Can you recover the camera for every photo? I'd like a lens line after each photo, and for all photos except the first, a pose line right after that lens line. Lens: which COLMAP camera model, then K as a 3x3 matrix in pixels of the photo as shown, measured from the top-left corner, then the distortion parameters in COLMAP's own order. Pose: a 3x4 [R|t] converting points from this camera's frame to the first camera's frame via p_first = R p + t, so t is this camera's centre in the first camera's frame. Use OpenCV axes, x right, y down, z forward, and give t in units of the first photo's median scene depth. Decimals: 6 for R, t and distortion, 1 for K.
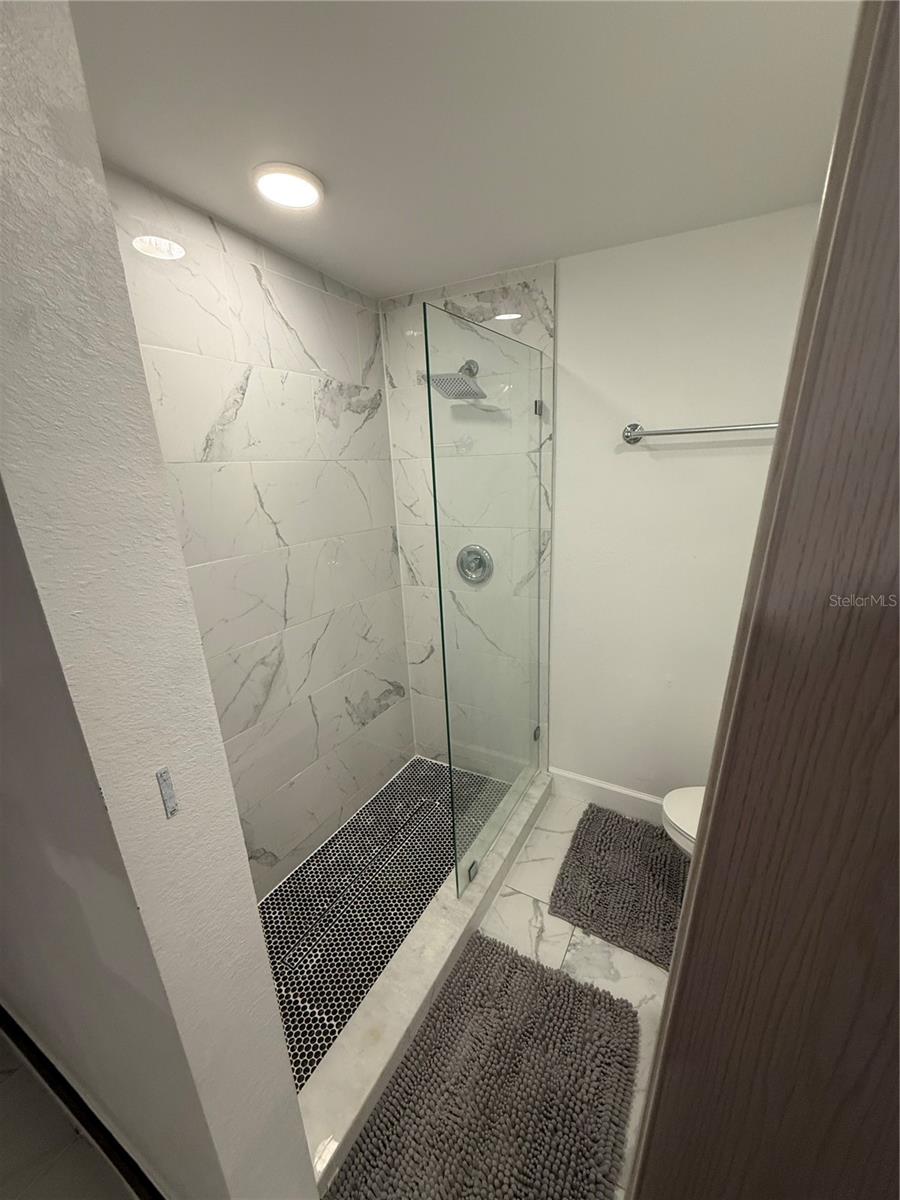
lens RADIAL K [[477.1, 0, 443.7], [0, 477.1, 595.3], [0, 0, 1]] dist [0.000241, -0.000816]
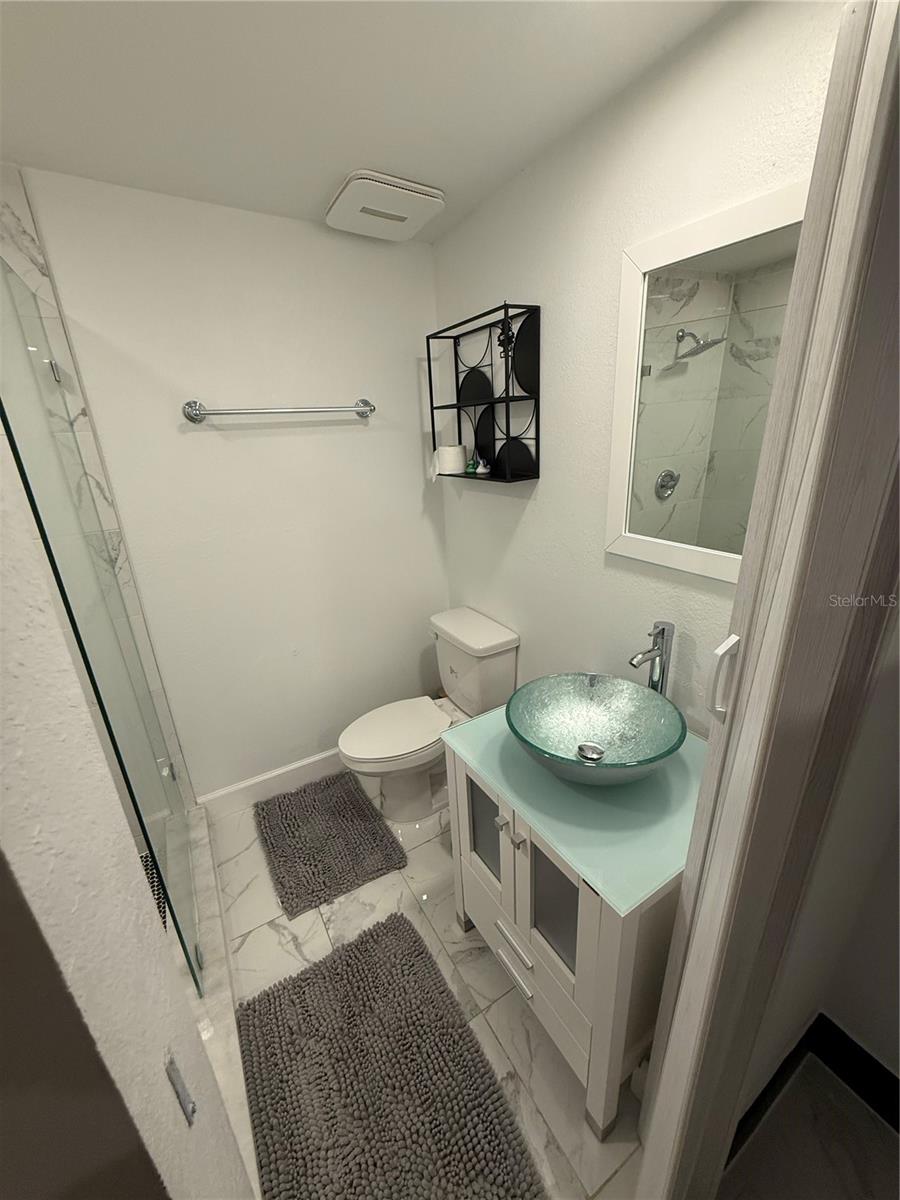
lens RADIAL K [[477.1, 0, 452.9], [0, 477.1, 596.2], [0, 0, 1]] dist [0.000241, -0.000816]
pose [[0.484495, -0.279354, 0.828991, -0.230715], [0.254044, 0.951732, 0.172243, -0.031310], [-0.837094, 0.127149, 0.532077, 0.137038]]
